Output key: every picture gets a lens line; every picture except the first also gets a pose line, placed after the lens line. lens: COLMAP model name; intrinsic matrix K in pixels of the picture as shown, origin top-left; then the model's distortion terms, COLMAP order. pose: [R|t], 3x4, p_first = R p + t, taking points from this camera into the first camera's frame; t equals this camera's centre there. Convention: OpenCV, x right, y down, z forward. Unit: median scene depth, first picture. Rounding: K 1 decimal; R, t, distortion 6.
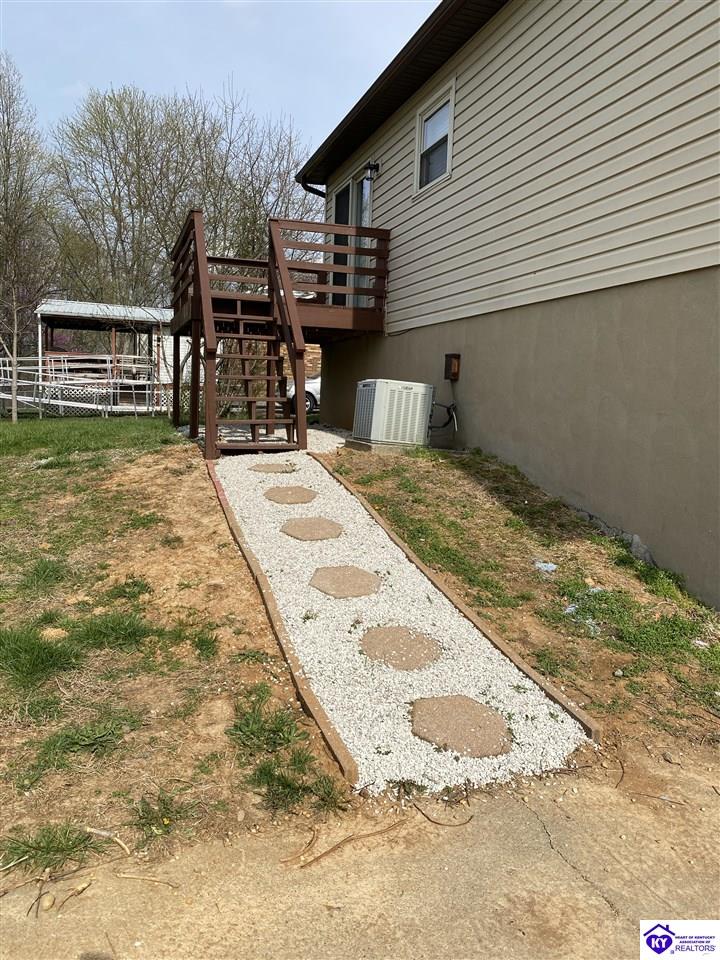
lens RADIAL K [[730.6, 0, 360.0], [0, 730.6, 480.0], [0, 0, 1]] dist [-0.004347, -0.002806]
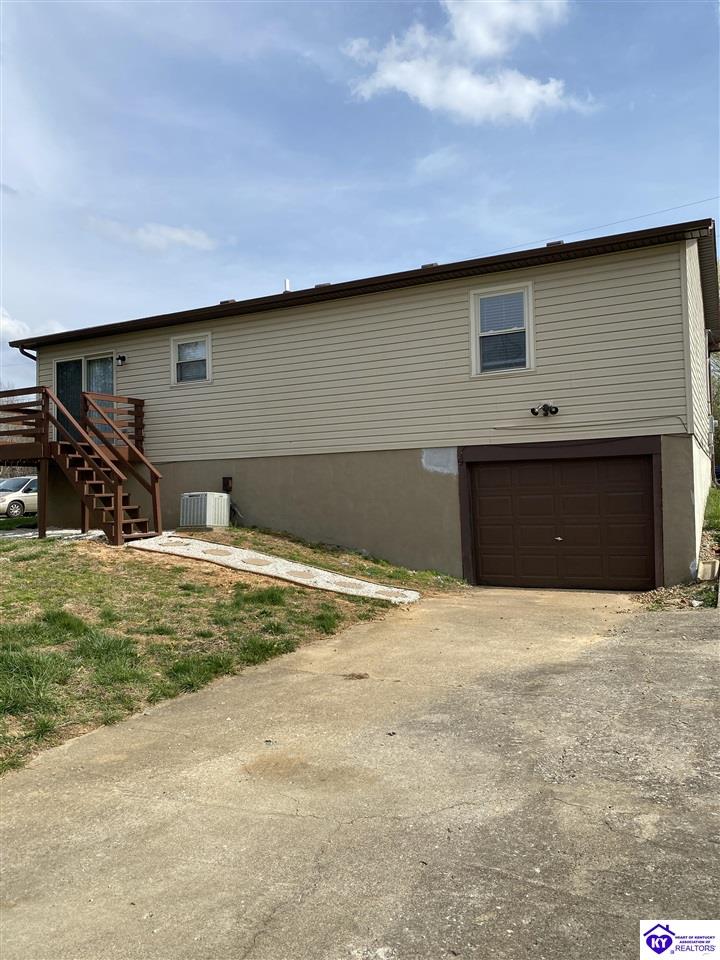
lens RADIAL K [[730.6, 0, 360.0], [0, 730.6, 480.0], [0, 0, 1]] dist [-0.004347, -0.002806]
pose [[0.709027, -0.032149, 0.704448, -0.842824], [0.125516, 0.988762, -0.081207, 0.025145], [-0.693921, 0.145997, 0.705095, -0.487940]]
